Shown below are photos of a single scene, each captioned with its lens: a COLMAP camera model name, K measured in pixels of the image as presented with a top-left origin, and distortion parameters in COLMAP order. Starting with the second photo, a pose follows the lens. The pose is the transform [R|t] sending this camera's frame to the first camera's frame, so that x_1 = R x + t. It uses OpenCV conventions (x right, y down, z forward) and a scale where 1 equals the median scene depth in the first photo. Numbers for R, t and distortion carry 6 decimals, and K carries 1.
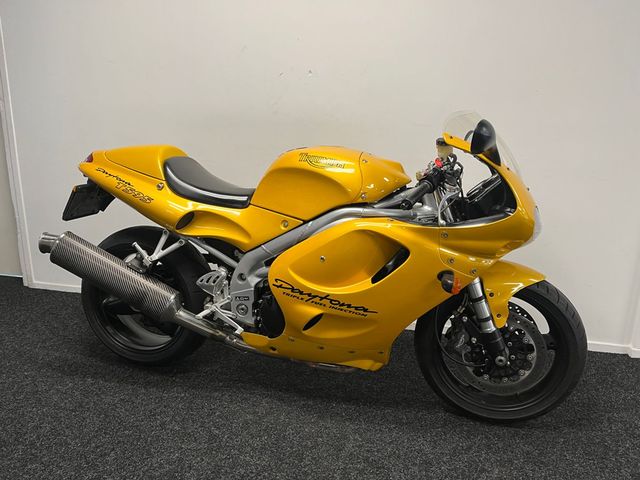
lens RADIAL K [[481.0, 0, 320.0], [0, 481.0, 240.0], [0, 0, 1]] dist [0.087417, -0.114055]
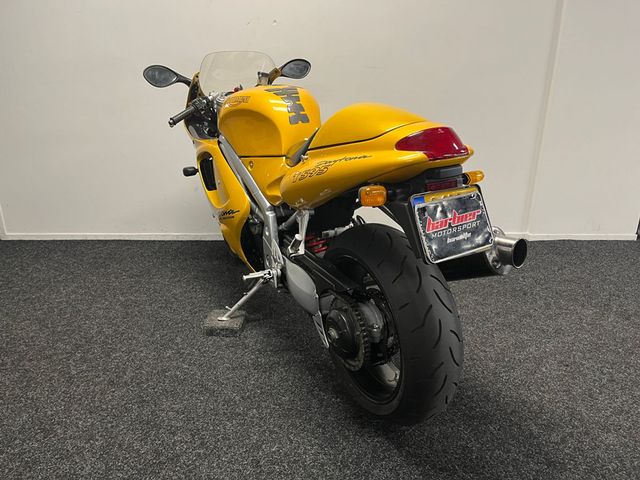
lens RADIAL K [[481.0, 0, 320.0], [0, 481.0, 240.0], [0, 0, 1]] dist [0.087417, -0.114055]
pose [[0.972343, -0.093772, 0.213904, -0.282196], [0.074821, 0.992657, 0.095048, 0.086341], [-0.221246, -0.076415, 0.972220, -0.242890]]
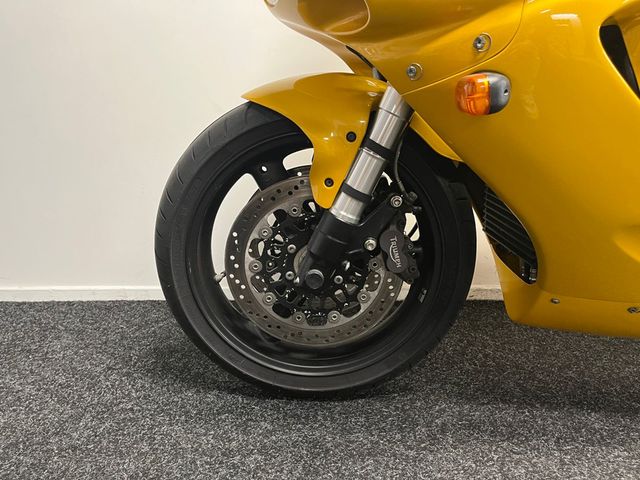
lens RADIAL K [[483.4, 0, 323.2], [0, 483.4, 238.4], [0, 0, 1]] dist [0.084049, -0.116398]
pose [[0.965532, -0.074748, 0.249319, -0.600041], [0.072040, 0.997202, 0.019979, 0.094955], [-0.250114, -0.001329, 0.968215, 0.786156]]
